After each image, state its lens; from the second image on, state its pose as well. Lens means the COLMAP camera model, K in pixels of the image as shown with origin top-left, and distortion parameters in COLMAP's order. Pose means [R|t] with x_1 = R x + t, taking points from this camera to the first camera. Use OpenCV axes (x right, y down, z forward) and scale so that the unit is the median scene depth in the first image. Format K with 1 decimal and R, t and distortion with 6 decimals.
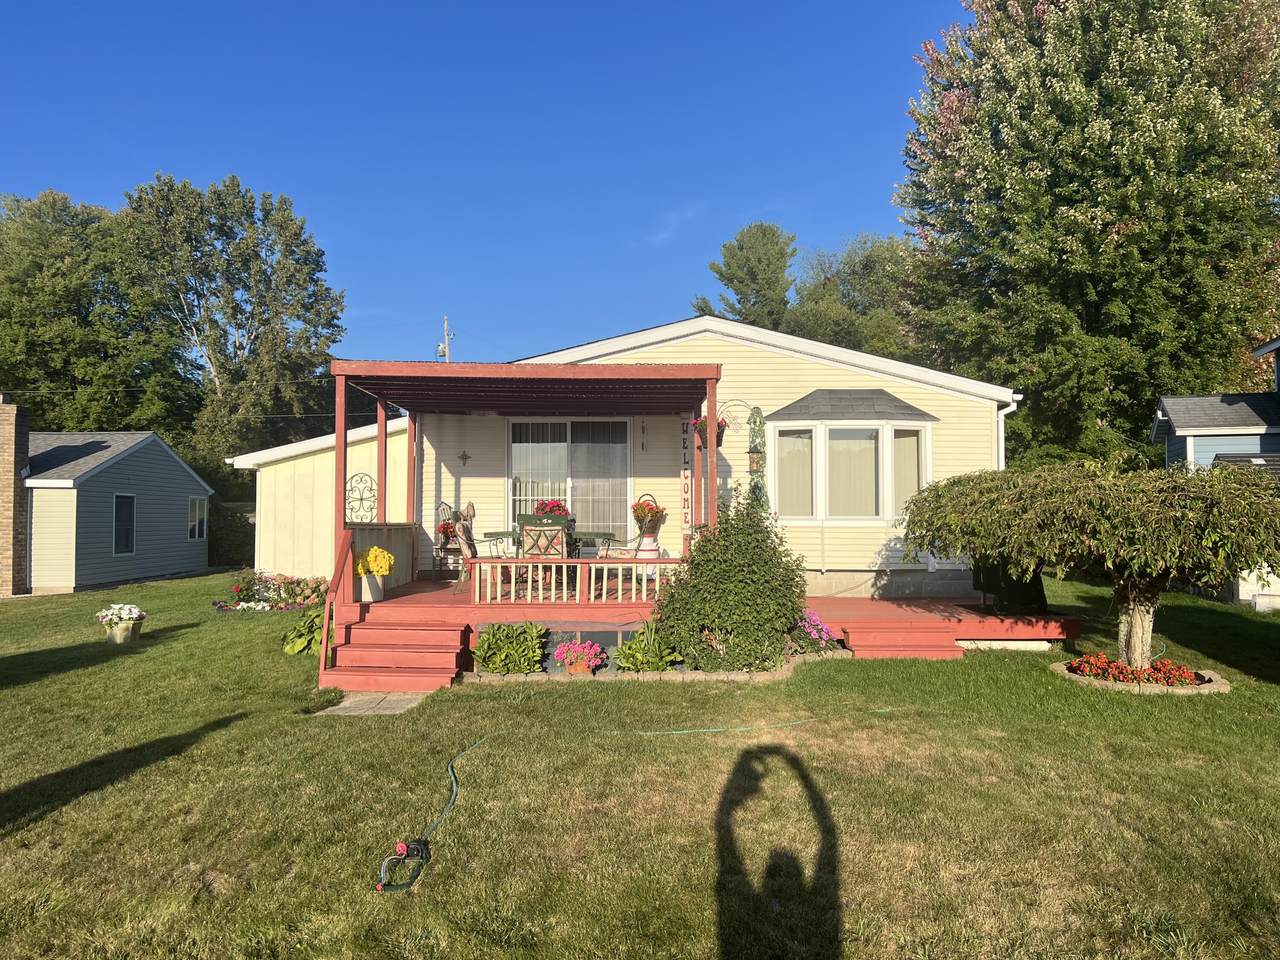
lens RADIAL K [[950.0, 0, 640.4], [0, 950.0, 492.3], [0, 0, 1]] dist [0.044963, -0.017398]
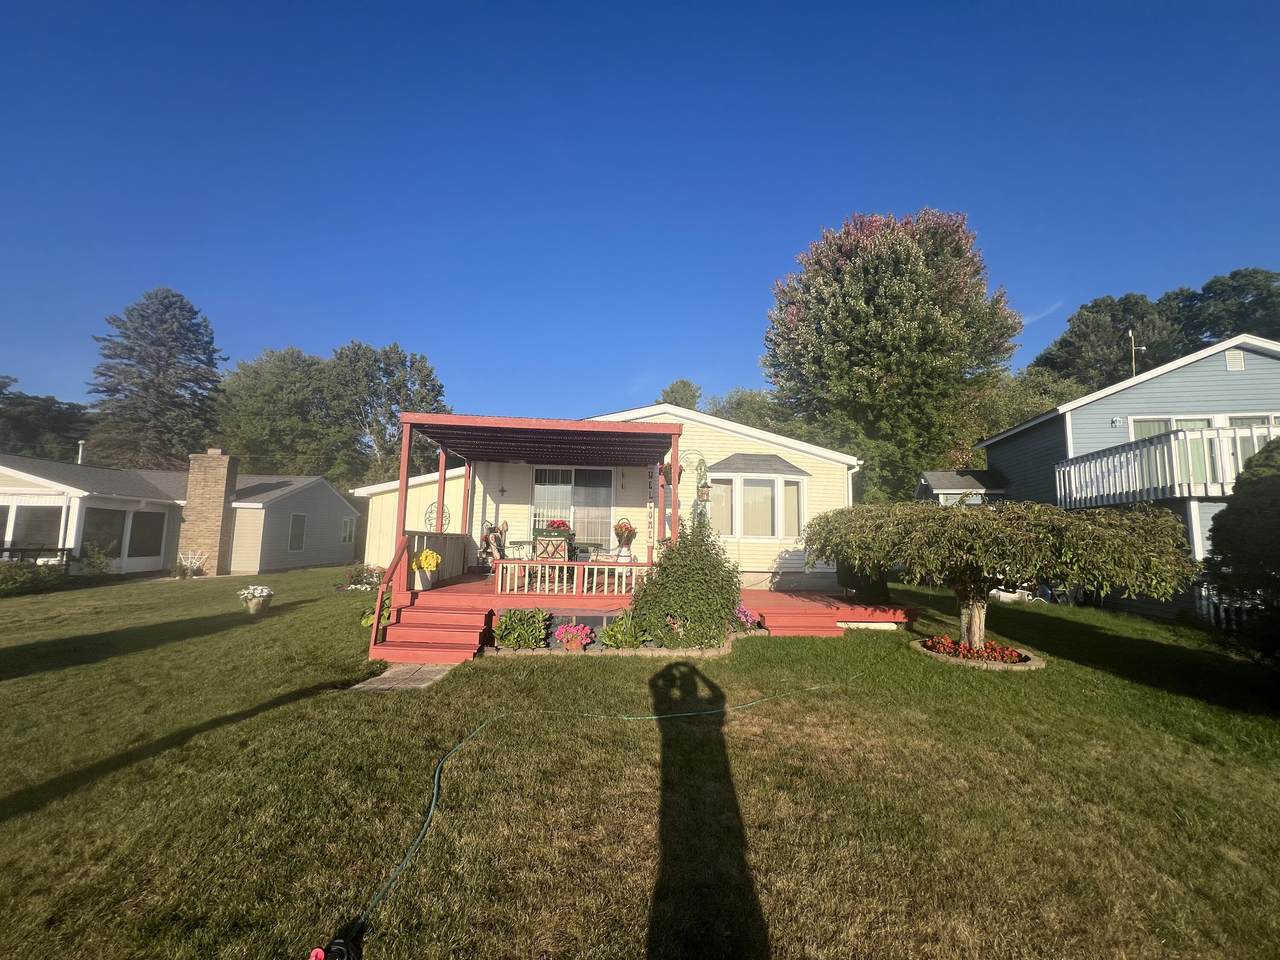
lens RADIAL K [[510.3, 0, 645.0], [0, 510.3, 480.4], [0, 0, 1]] dist [-0.001388, 0.000699]
pose [[0.997801, 0.028711, 0.059744, -0.009900], [-0.023545, 0.996064, -0.085450, 0.010421], [-0.061962, 0.083855, 0.994550, 0.186604]]
